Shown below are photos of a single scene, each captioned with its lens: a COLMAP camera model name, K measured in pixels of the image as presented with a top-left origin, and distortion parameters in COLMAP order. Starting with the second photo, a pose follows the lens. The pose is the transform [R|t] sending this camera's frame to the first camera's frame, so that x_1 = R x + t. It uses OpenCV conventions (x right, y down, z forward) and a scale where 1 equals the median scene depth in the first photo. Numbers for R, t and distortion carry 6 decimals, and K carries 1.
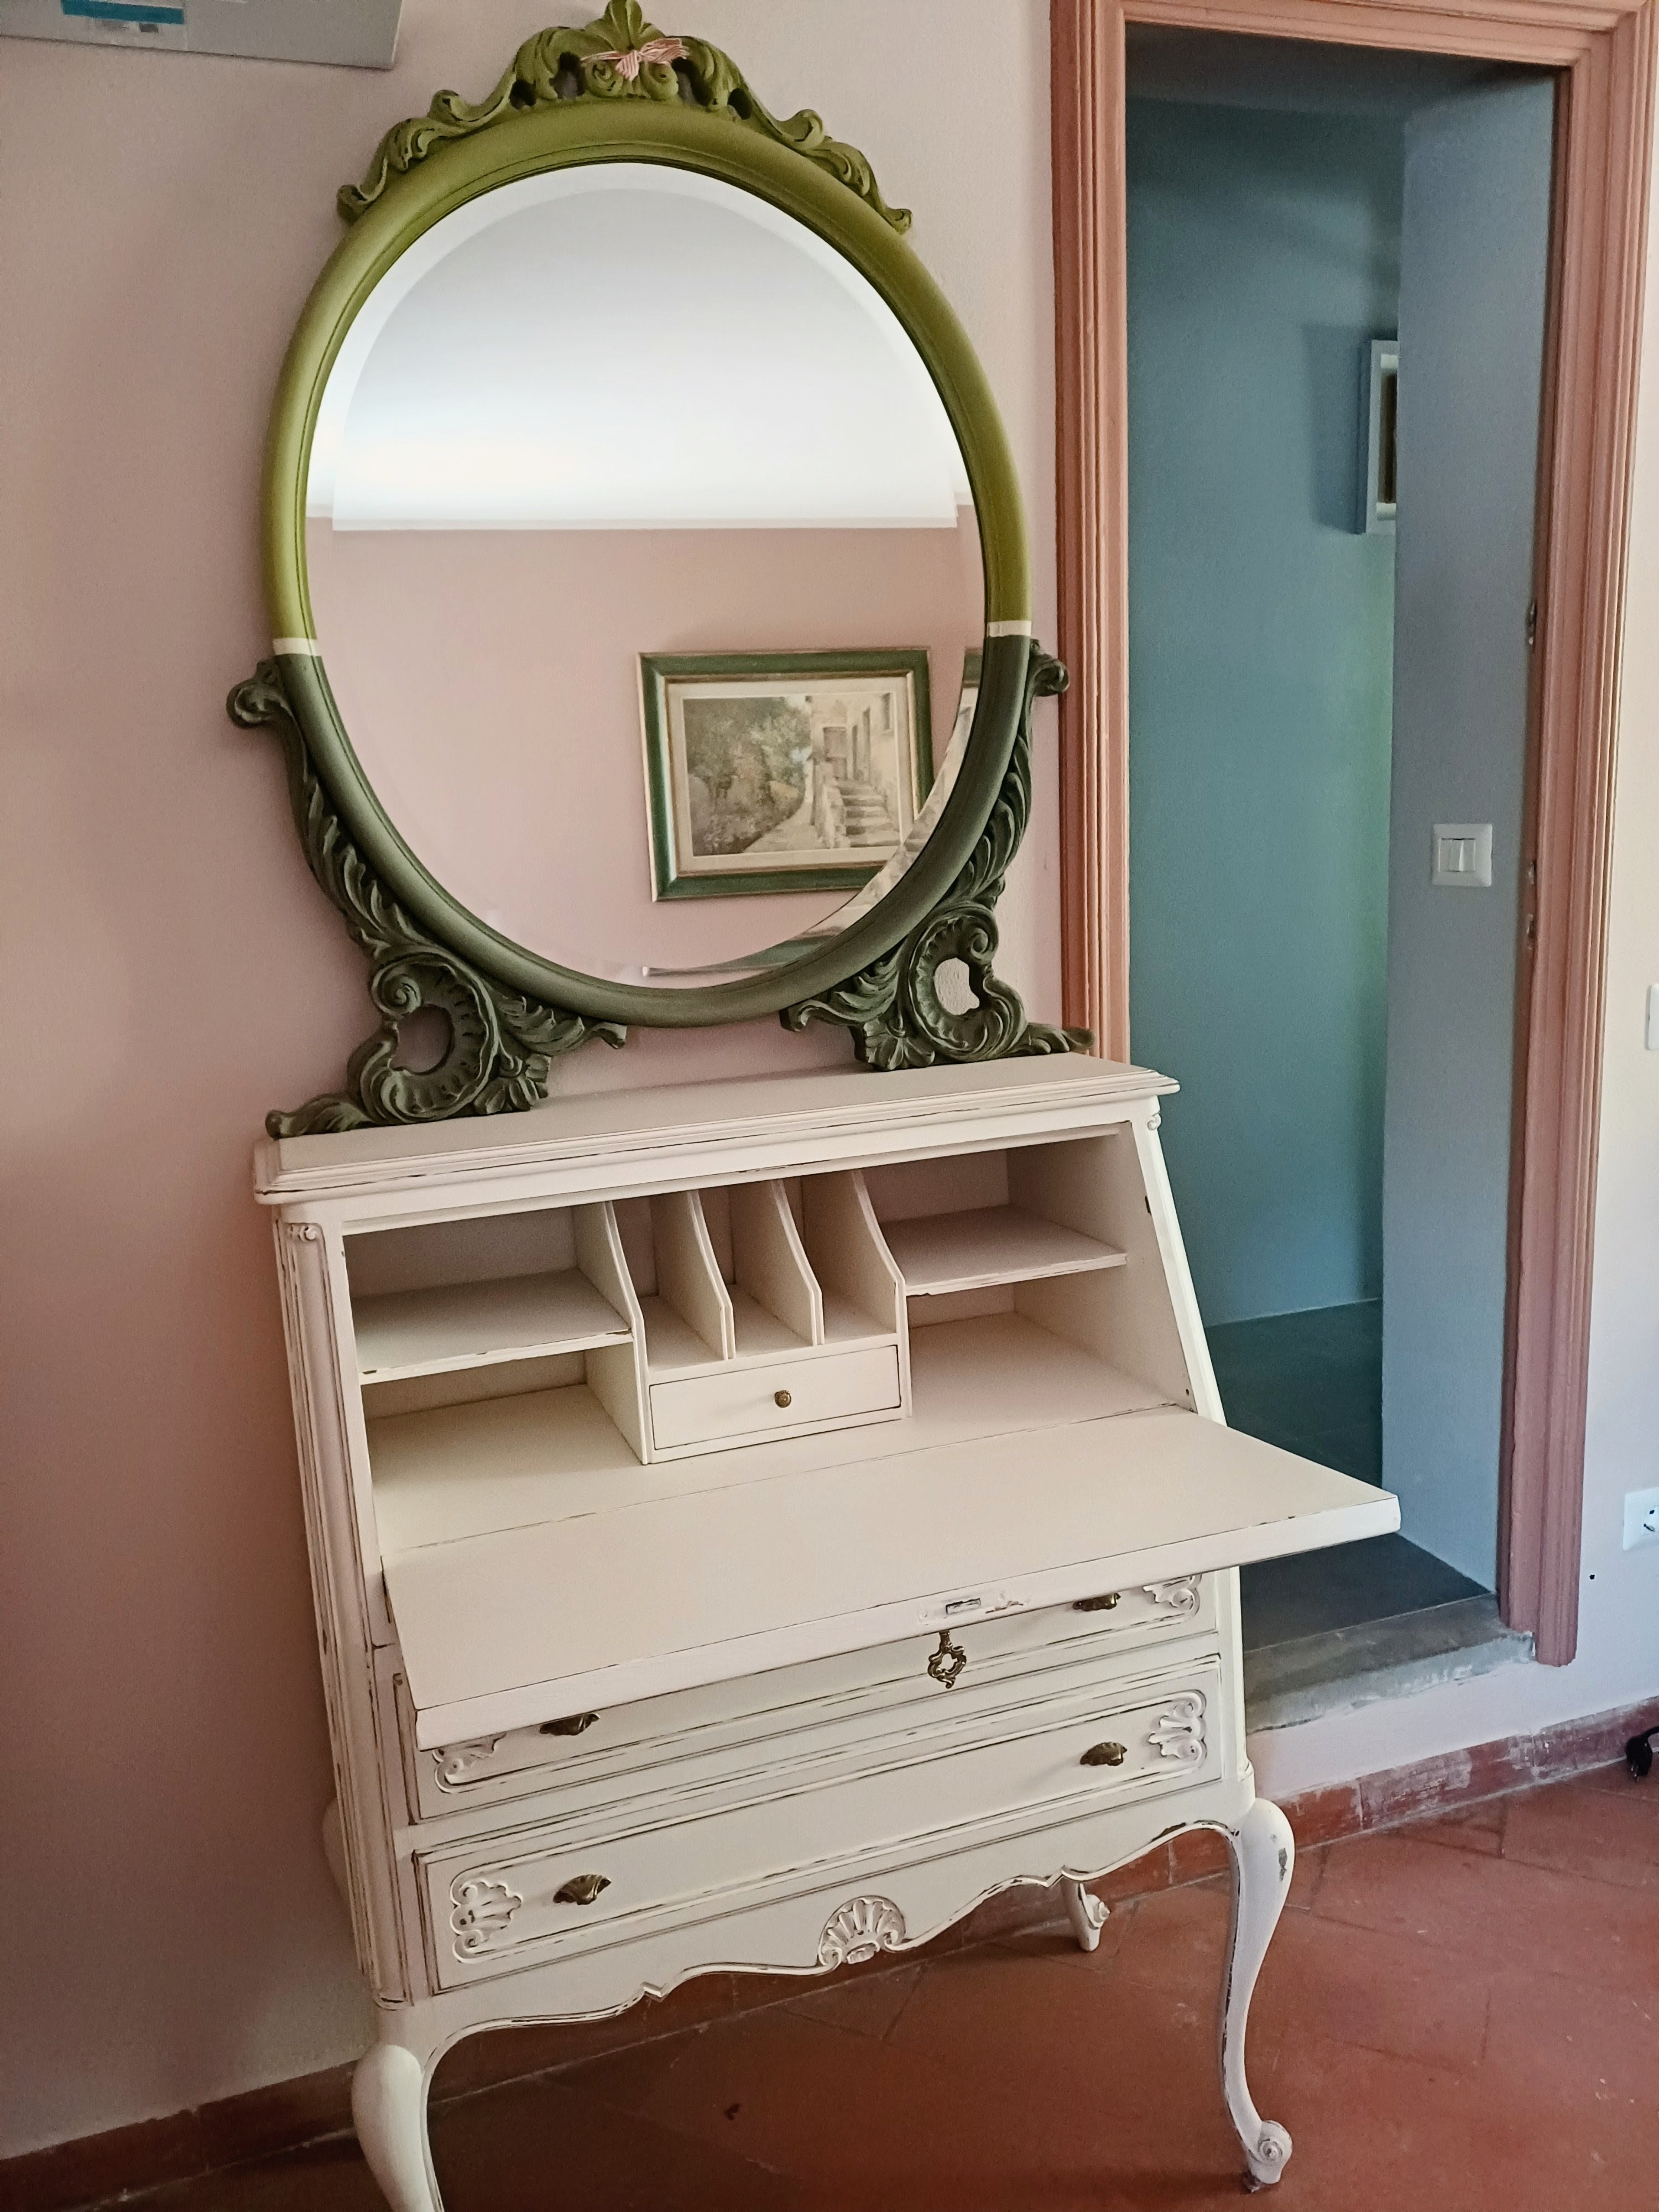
lens RADIAL K [[1635.8, 0, 829.5], [0, 1635.8, 1106.0], [0, 0, 1]] dist [0.073307, -0.061032]
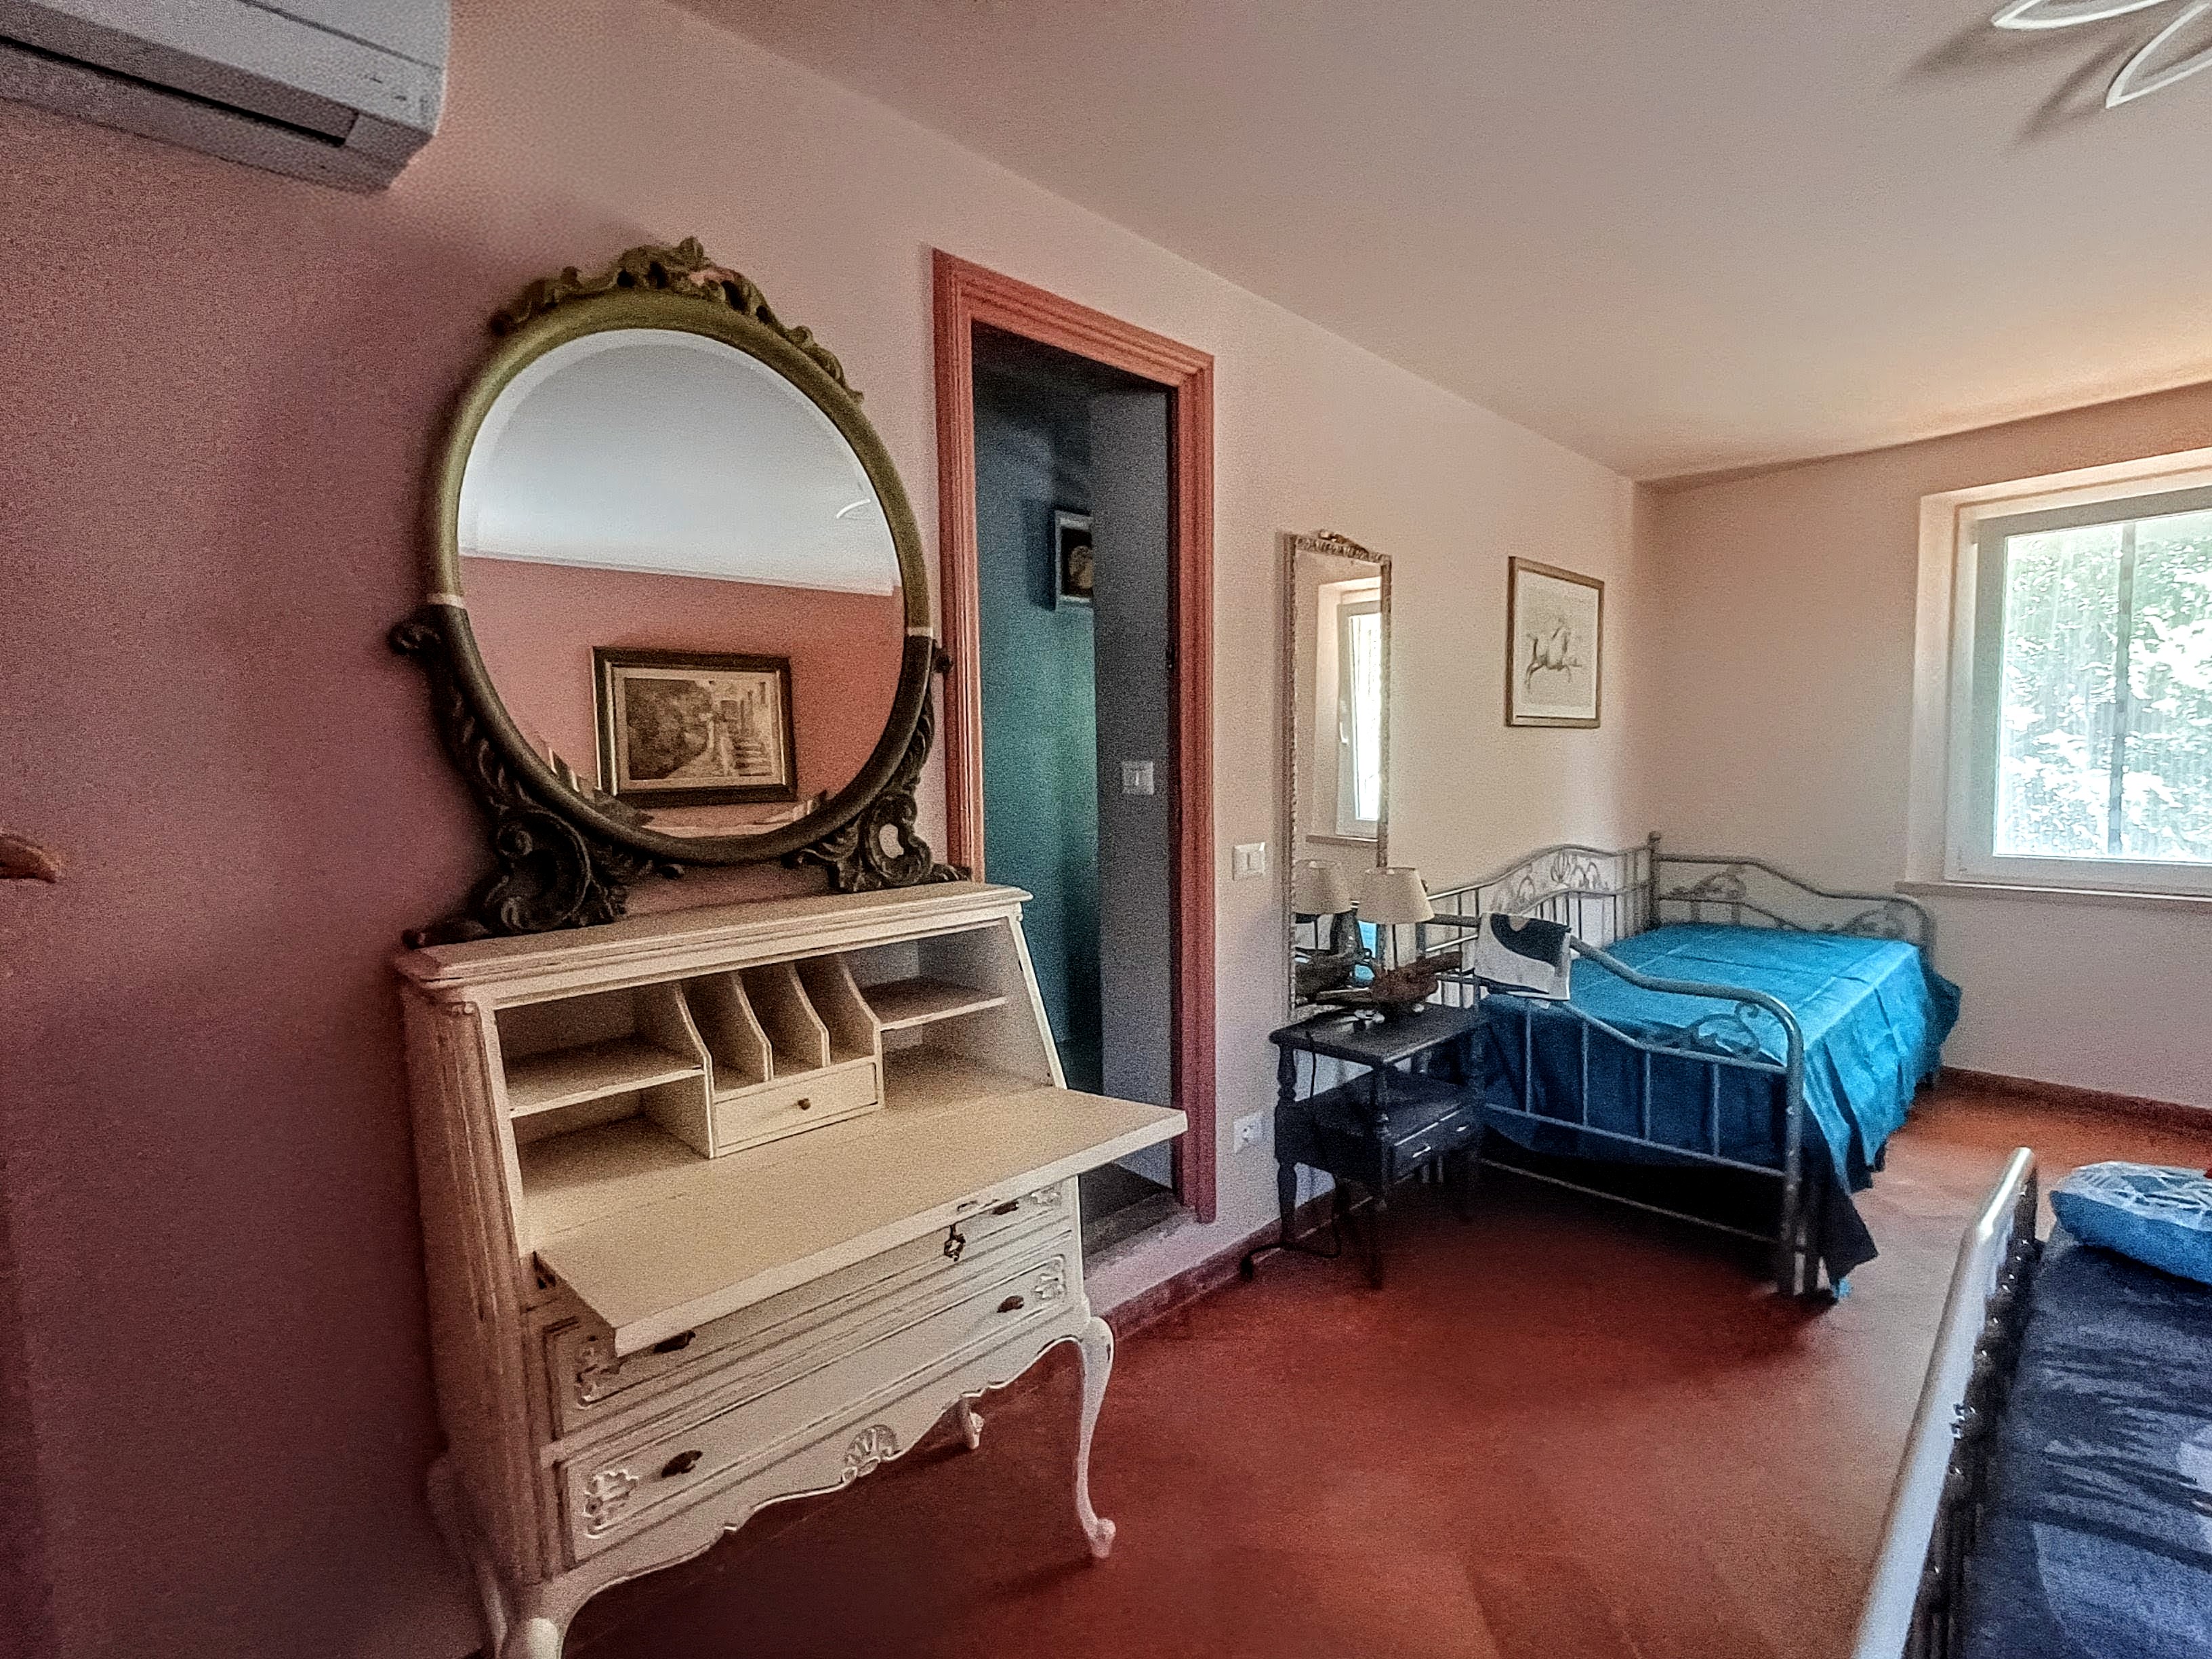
lens RADIAL K [[1001.8, 0, 1106.0], [0, 1001.8, 829.5], [0, 0, 1]] dist [0.001651, 0.000089]
pose [[0.915219, 0.001430, 0.402954, -0.140552], [0.047460, 0.992651, -0.111318, 0.040019], [-0.400152, 0.121005, 0.908425, 0.008712]]
